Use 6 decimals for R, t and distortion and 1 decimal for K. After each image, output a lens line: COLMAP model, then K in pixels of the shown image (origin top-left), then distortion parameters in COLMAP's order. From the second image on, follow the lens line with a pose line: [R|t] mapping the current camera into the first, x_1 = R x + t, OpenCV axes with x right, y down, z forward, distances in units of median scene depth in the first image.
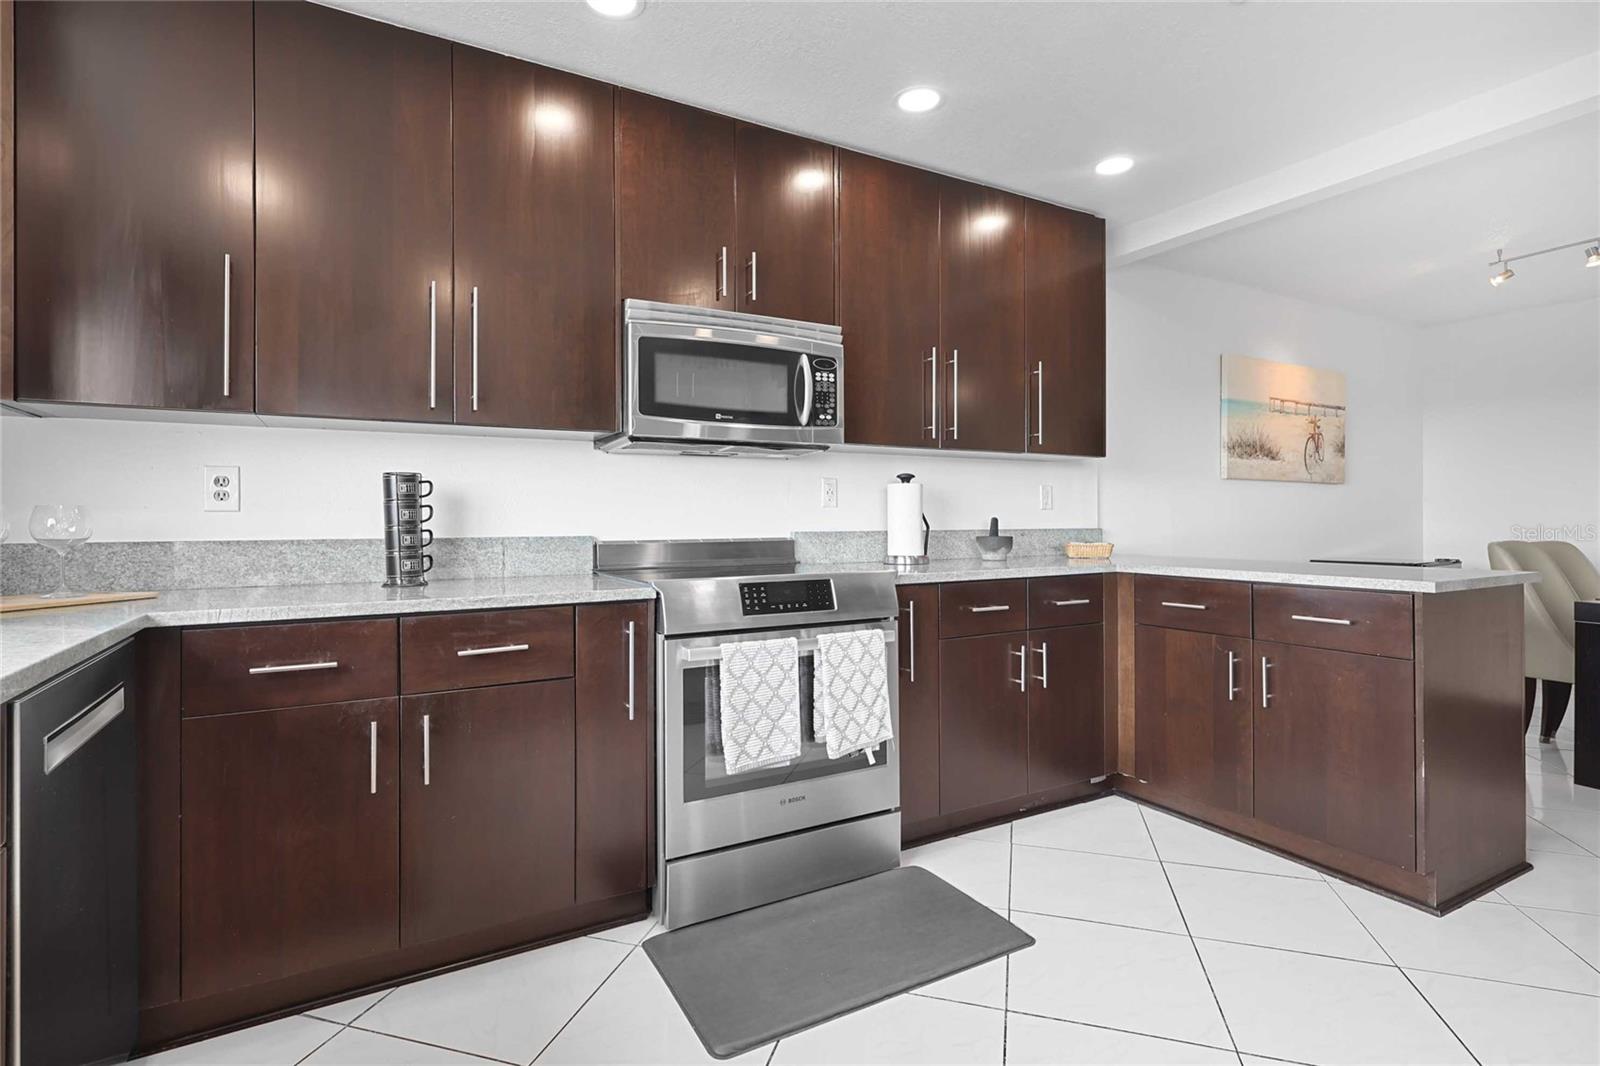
lens RADIAL K [[779.5, 0, 779.8], [0, 779.5, 520.9], [0, 0, 1]] dist [-0.002559, -0.000082]
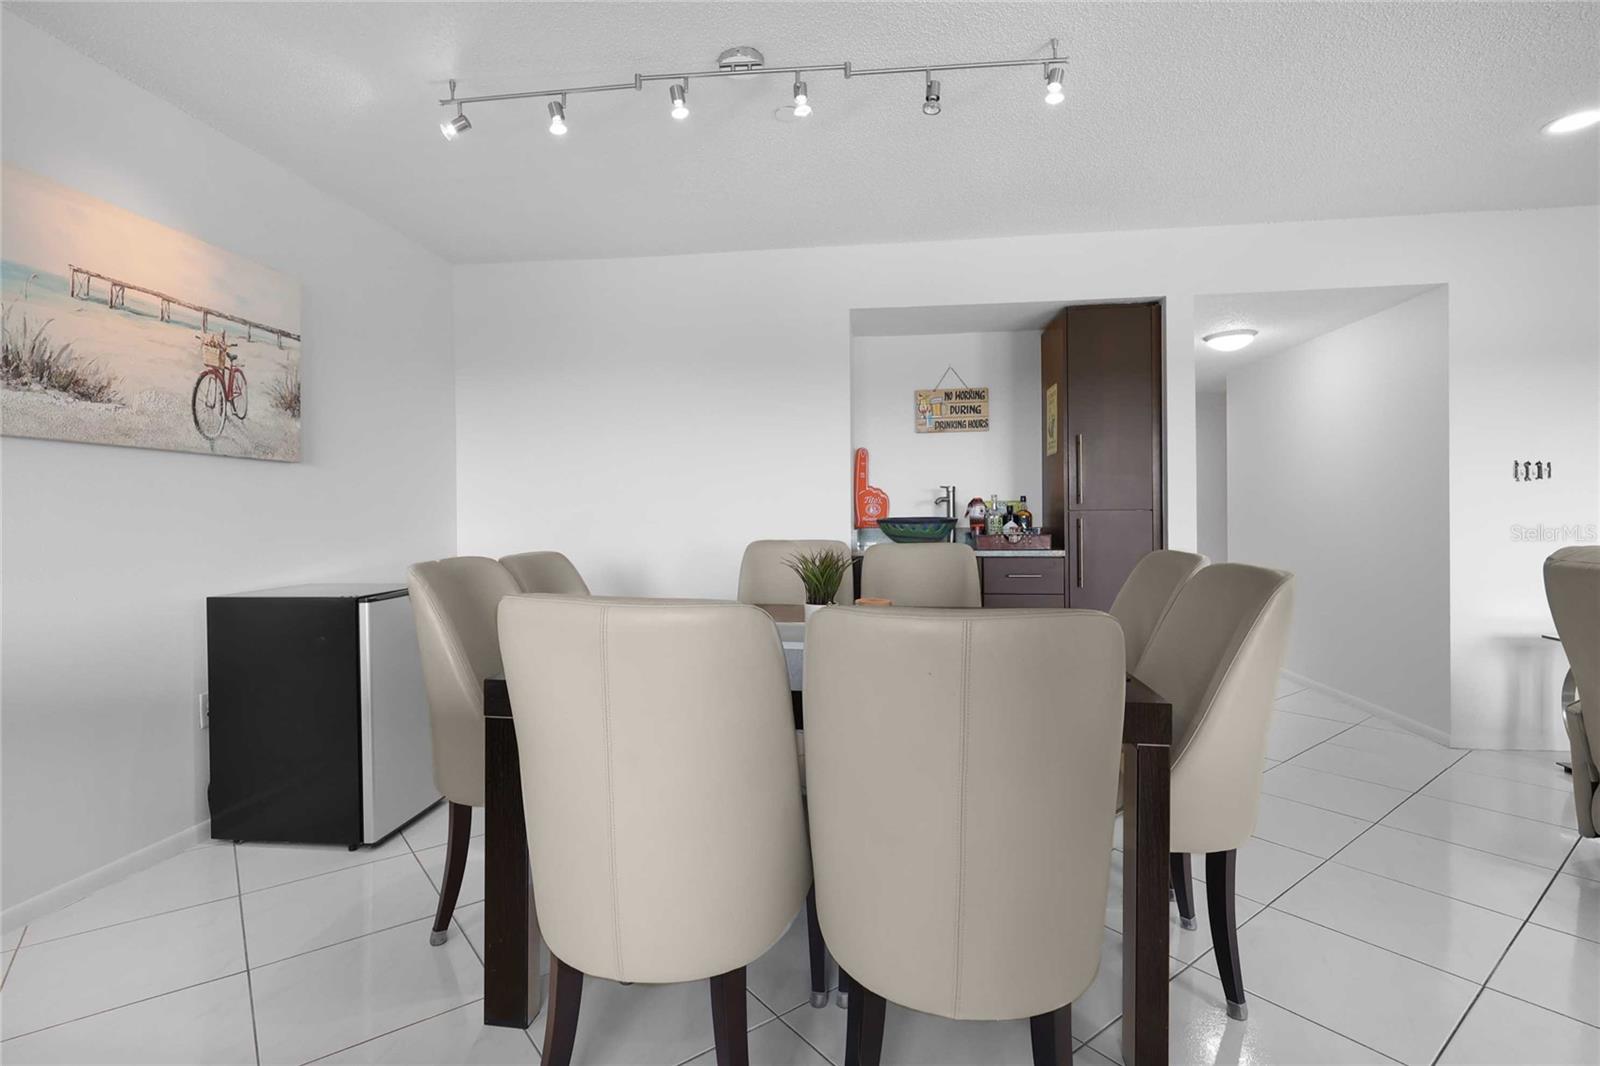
lens RADIAL K [[783.8, 0, 801.2], [0, 783.8, 527.3], [0, 0, 1]] dist [0.001128, 0.000728]
pose [[0.587258, -0.010883, 0.809327, 0.505051], [0.004825, 0.999939, 0.009945, -0.001892], [-0.809386, -0.001935, 0.587274, 0.358627]]
